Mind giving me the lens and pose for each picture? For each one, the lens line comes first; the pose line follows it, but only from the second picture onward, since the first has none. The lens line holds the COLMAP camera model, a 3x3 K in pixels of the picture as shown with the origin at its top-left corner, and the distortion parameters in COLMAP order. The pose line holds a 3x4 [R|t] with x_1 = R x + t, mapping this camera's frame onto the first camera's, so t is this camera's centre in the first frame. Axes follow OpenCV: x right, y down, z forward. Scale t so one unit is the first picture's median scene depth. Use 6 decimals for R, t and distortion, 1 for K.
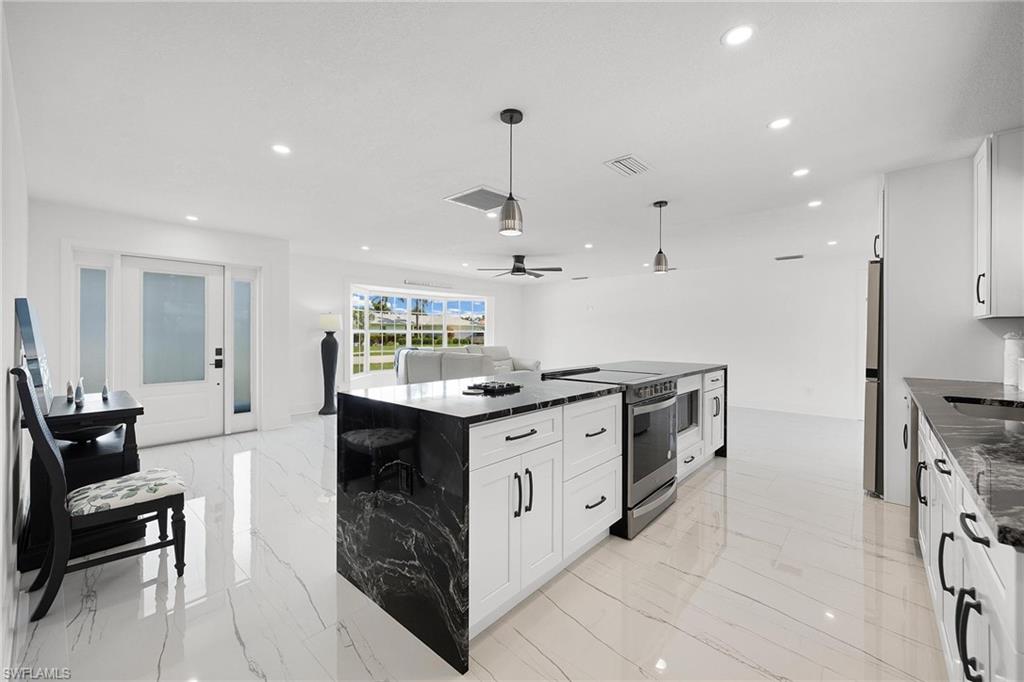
lens RADIAL K [[410.9, 0, 513.6], [0, 410.9, 328.6], [0, 0, 1]] dist [0.001207, 0.000849]
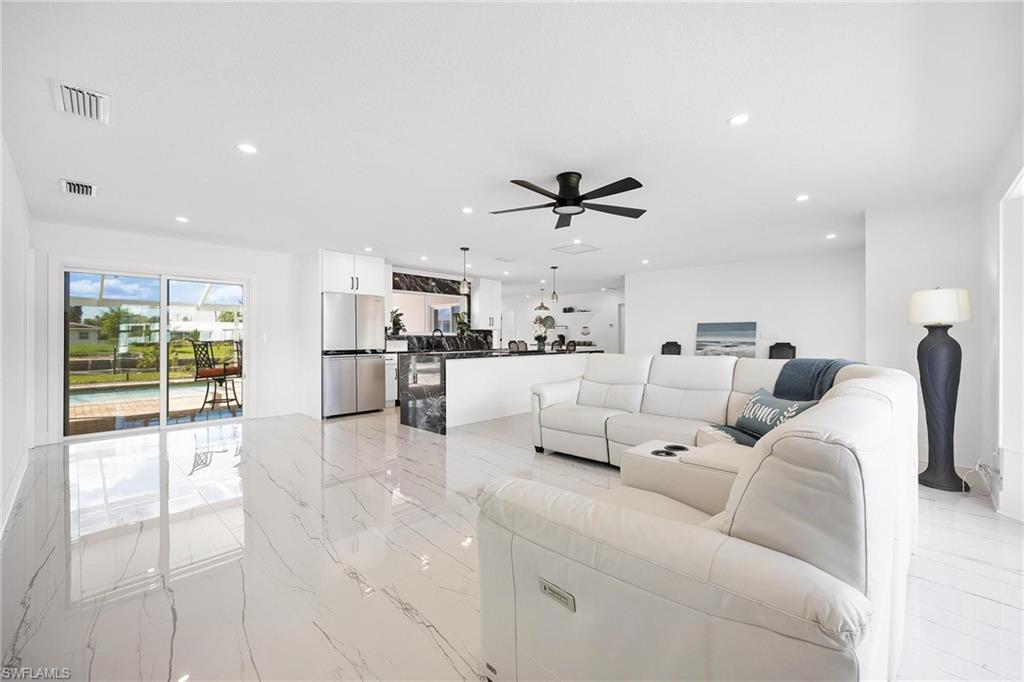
lens RADIAL K [[410.9, 0, 525.8], [0, 410.9, 336.4], [0, 0, 1]] dist [0.001207, 0.000849]
pose [[-0.999823, 0.000126, 0.018807, 0.062953], [-0.000119, 0.999916, -0.012985, 0.027553], [-0.018807, -0.012985, -0.999739, 1.539495]]
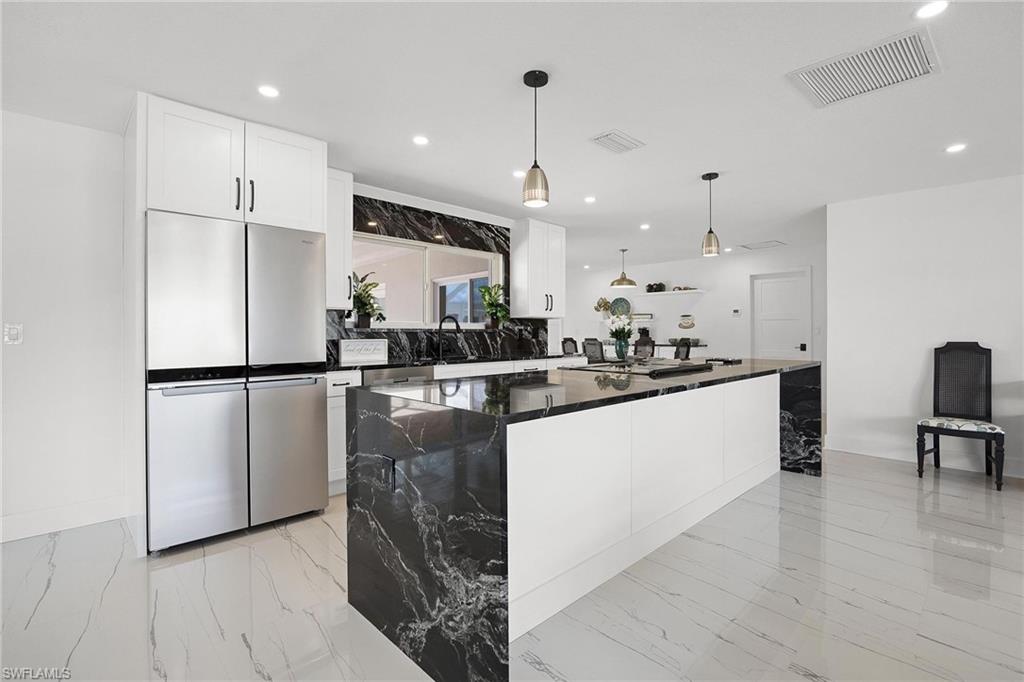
lens RADIAL K [[469.1, 0, 515.8], [0, 469.1, 333.3], [0, 0, 1]] dist [-0.010672, 0.002278]
pose [[-0.997544, 0.001724, 0.070026, 0.211120], [0.001159, 0.999966, -0.008109, 0.020935], [-0.070038, -0.008008, -0.997512, 0.971415]]
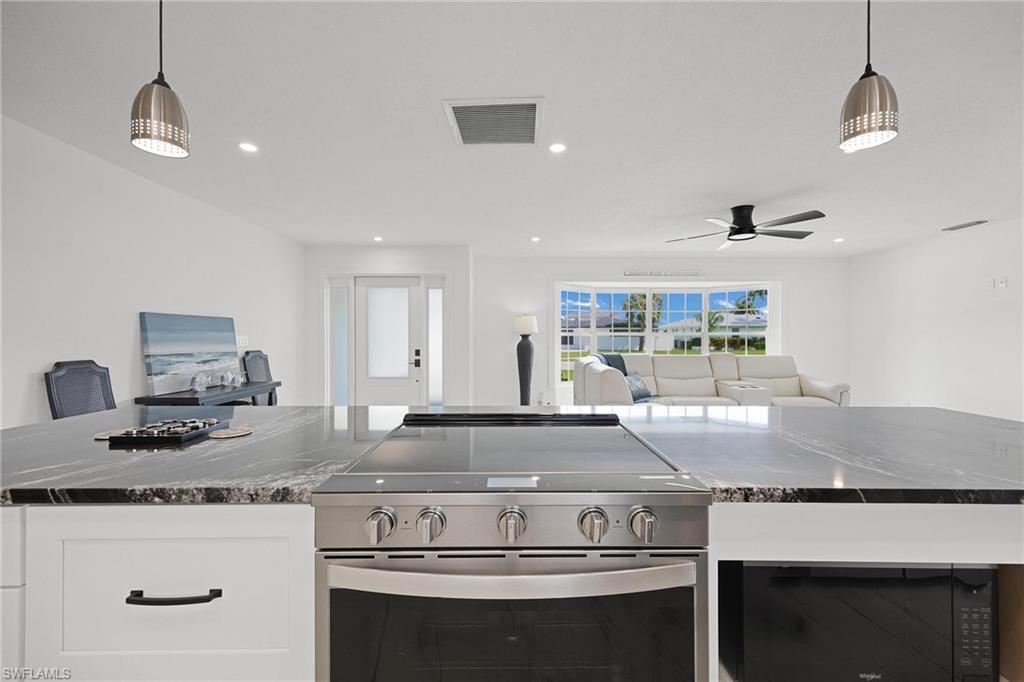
lens RADIAL K [[410.9, 0, 511.8], [0, 410.9, 337.1], [0, 0, 1]] dist [0.001207, 0.000849]
pose [[0.657312, 0.000607, -0.753619, 0.249646], [0.009024, 0.999922, 0.008677, 0.004418], [0.753565, -0.012504, 0.657255, 0.355975]]
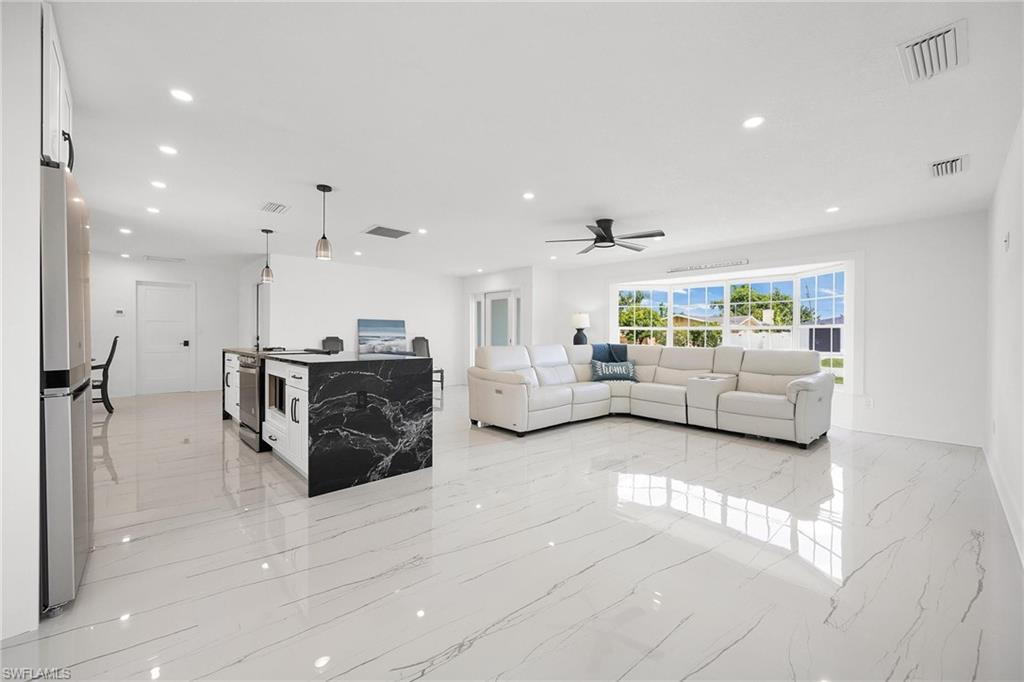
lens RADIAL K [[410.9, 0, 508.5], [0, 410.9, 336.9], [0, 0, 1]] dist [0.001207, 0.000849]
pose [[-0.096304, 0.003266, -0.995347, 0.781633], [0.004785, 0.999985, 0.002818, 0.027072], [0.995341, -0.004491, -0.096318, 0.917096]]
